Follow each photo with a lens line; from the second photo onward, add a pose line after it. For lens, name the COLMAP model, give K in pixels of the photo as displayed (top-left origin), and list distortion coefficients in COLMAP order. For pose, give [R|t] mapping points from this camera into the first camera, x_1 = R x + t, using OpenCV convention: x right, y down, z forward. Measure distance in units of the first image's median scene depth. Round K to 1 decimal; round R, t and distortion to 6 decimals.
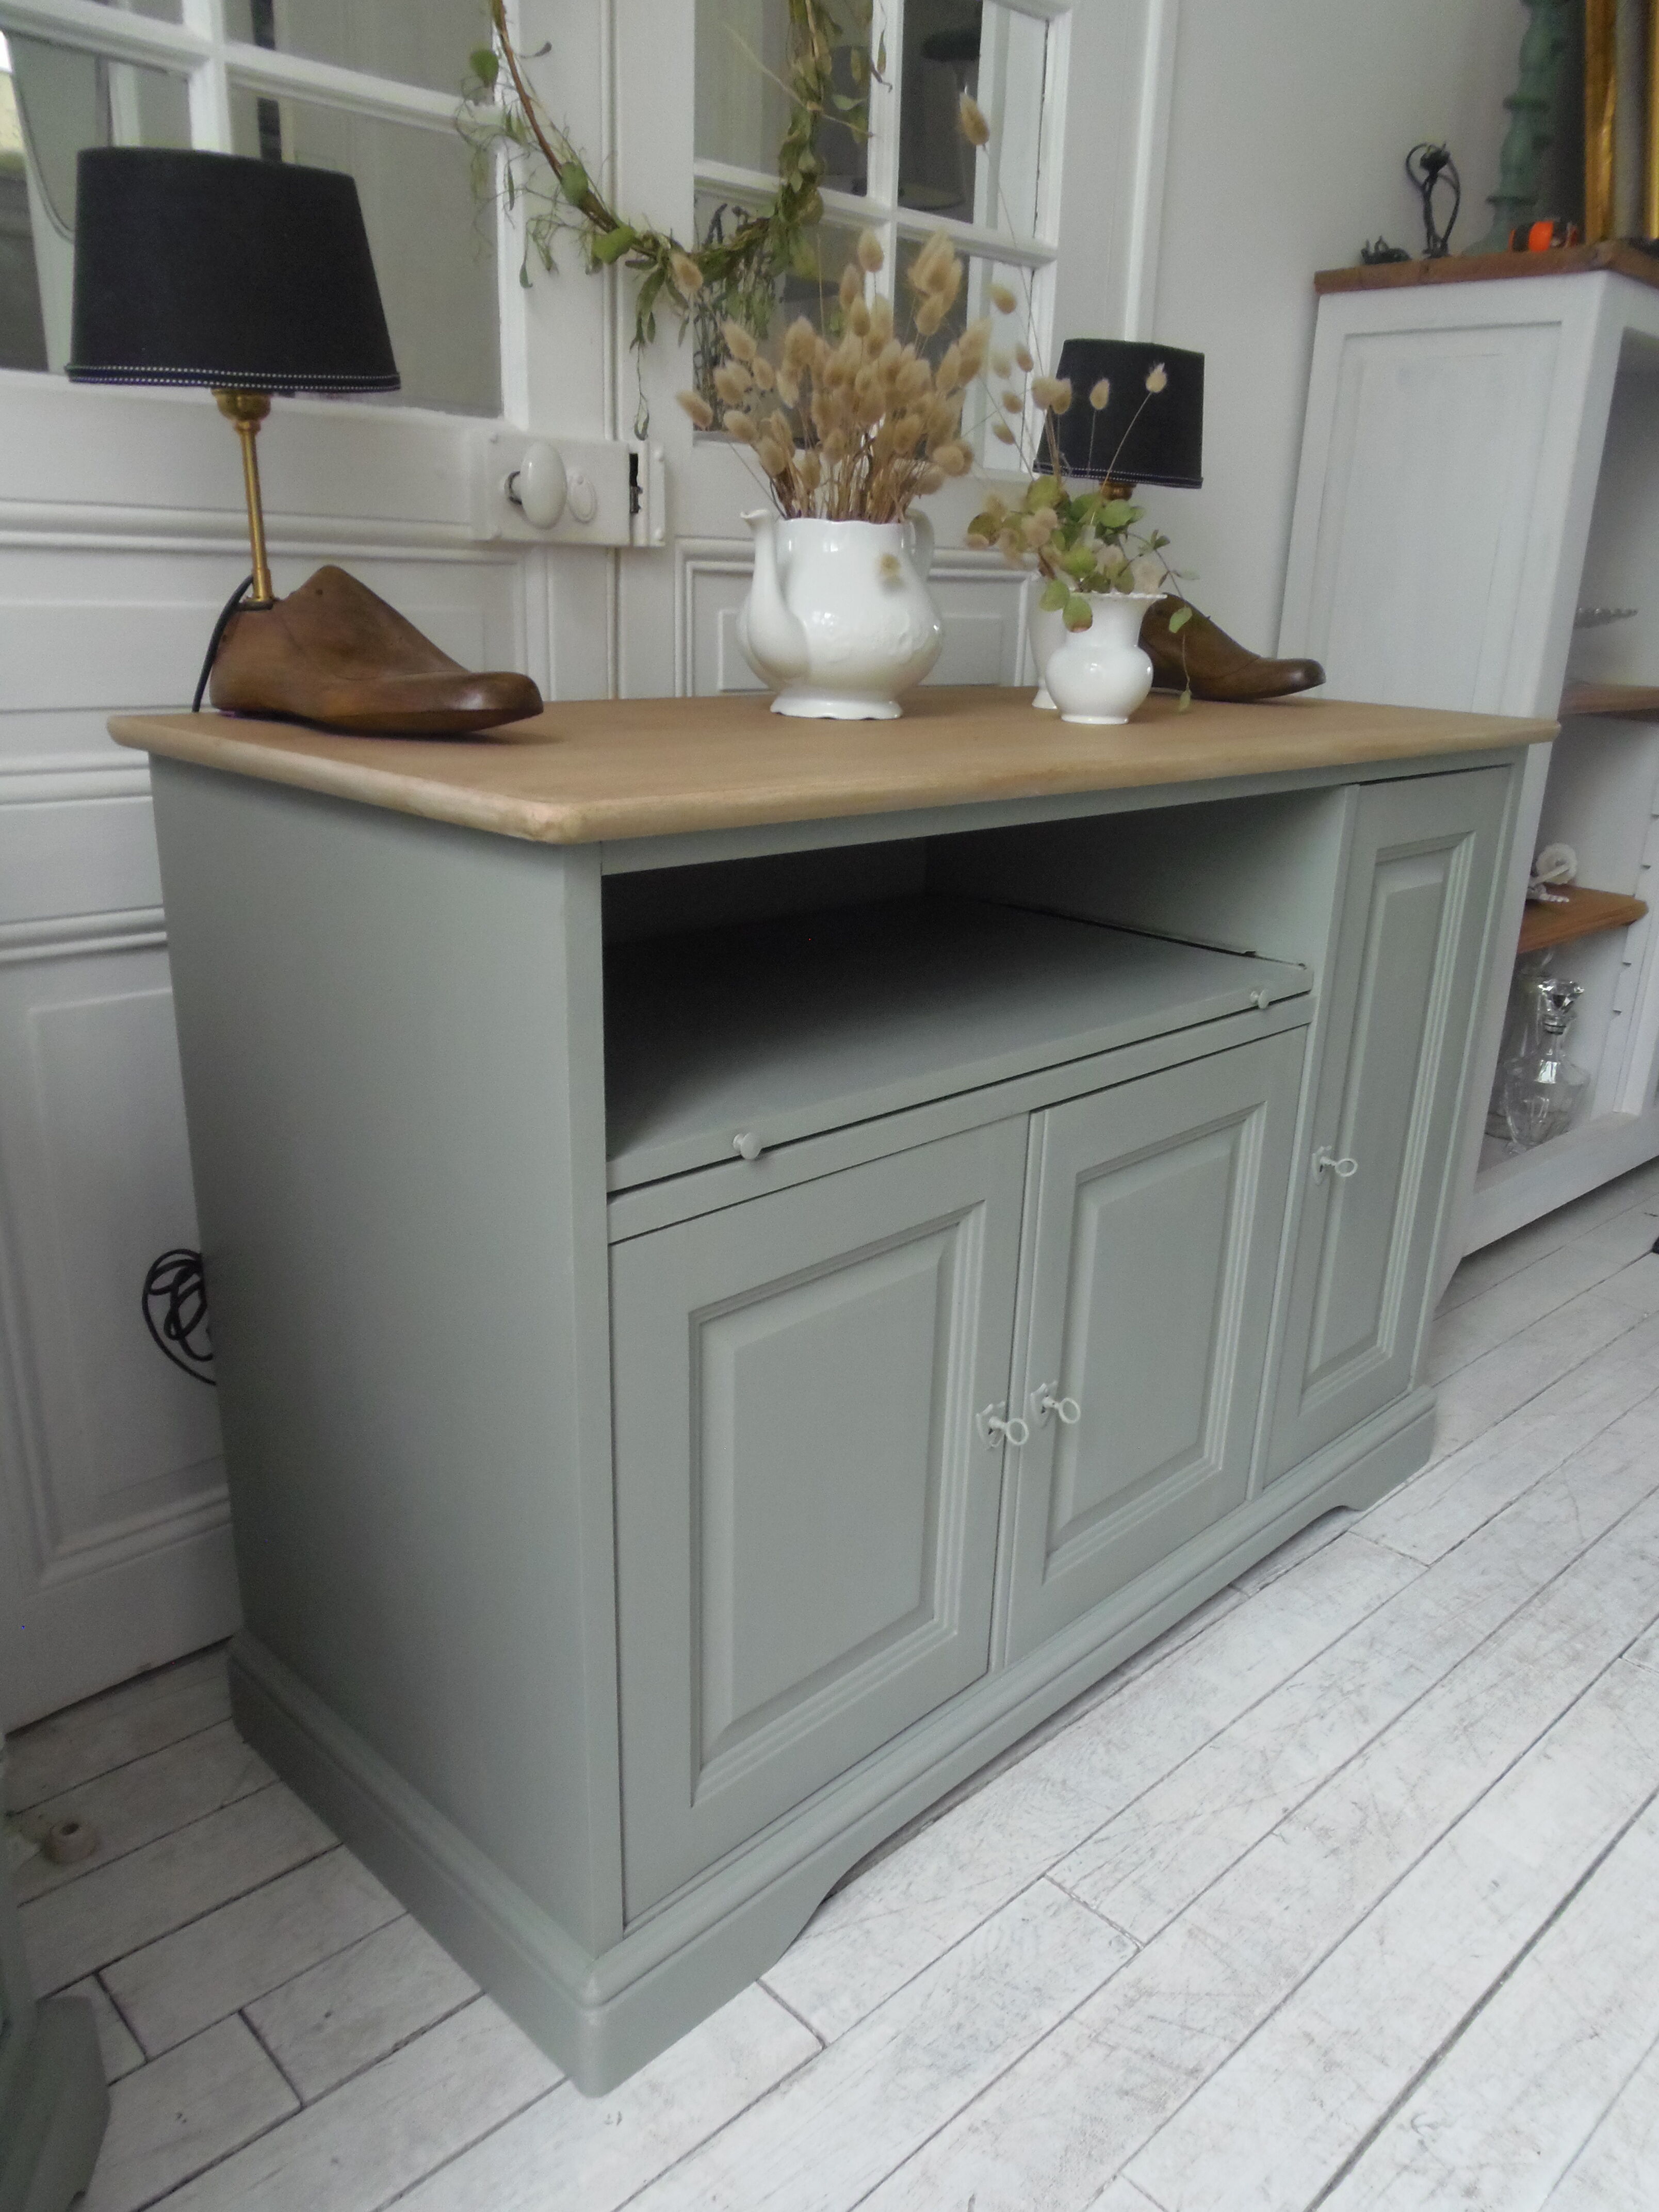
lens RADIAL K [[1598.7, 0, 842.1], [0, 1598.7, 1117.3], [0, 0, 1]] dist [-0.000175, -0.015228]
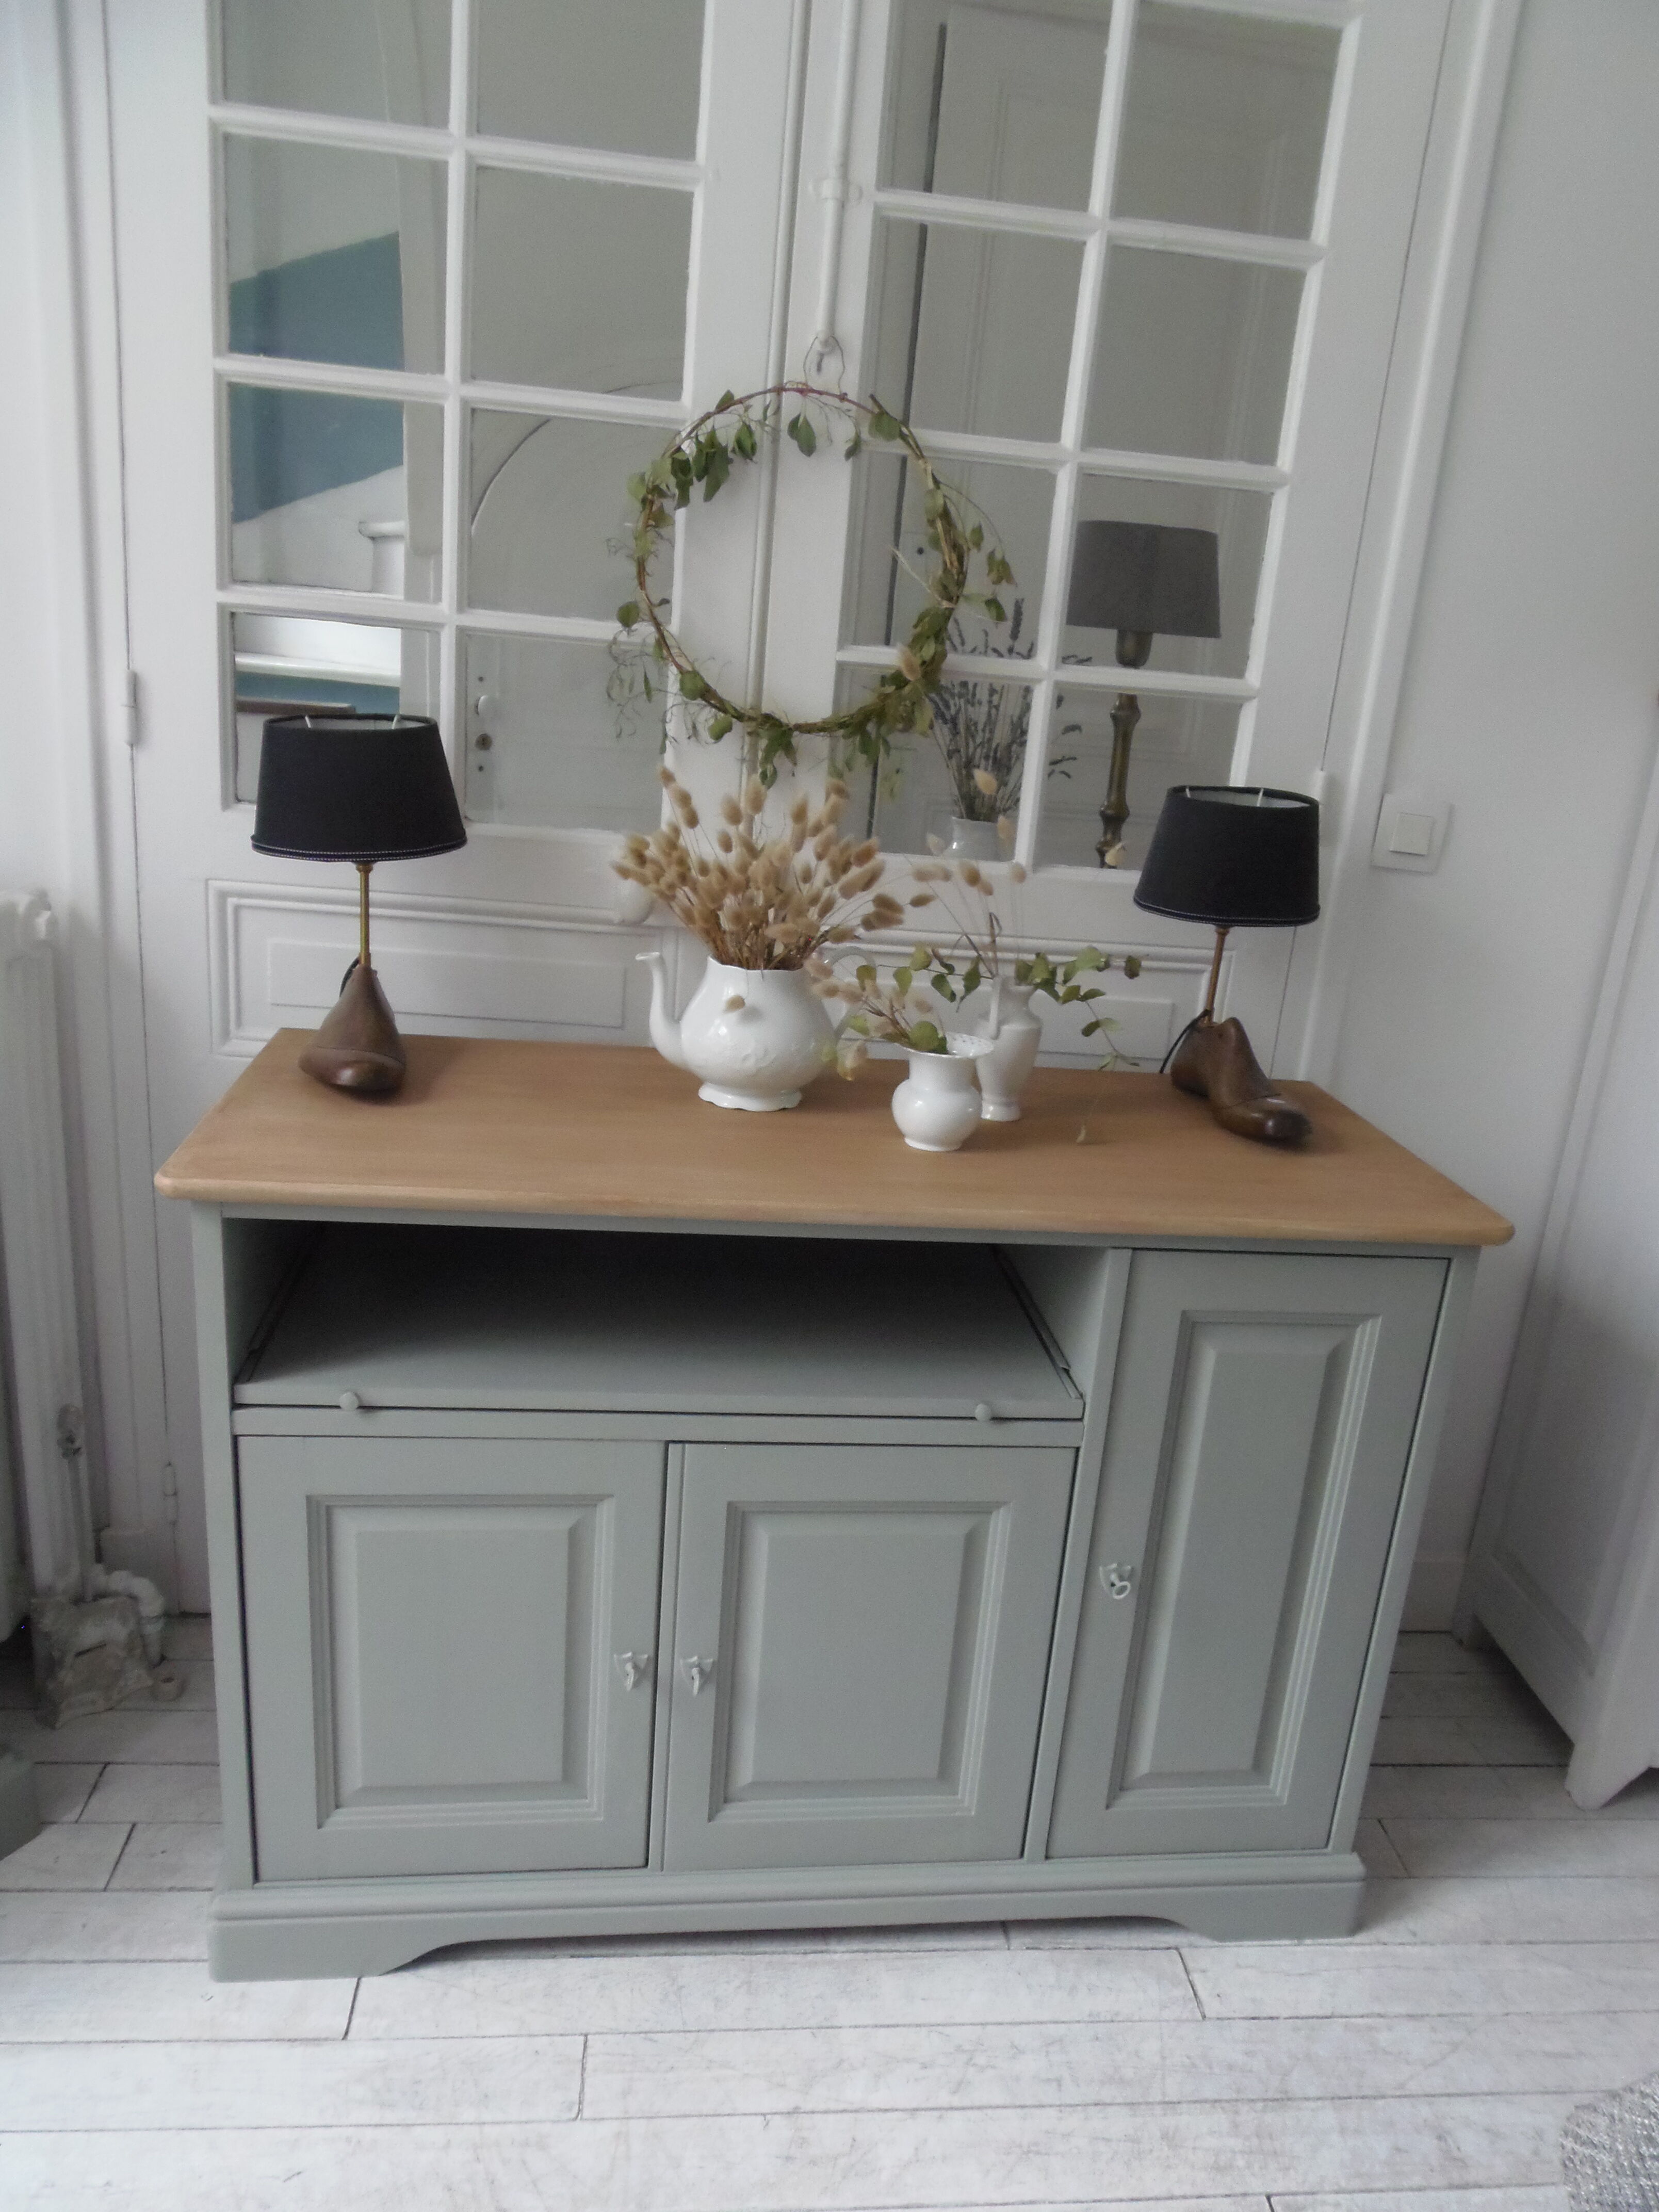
lens RADIAL K [[1569.3, 0, 875.8], [0, 1569.3, 1142.4], [0, 0, 1]] dist [-0.003277, -0.012062]
pose [[0.794682, 0.214838, -0.567736, 0.887374], [-0.250384, 0.968017, 0.015838, -0.289947], [0.552981, 0.129566, 0.823058, 0.026364]]
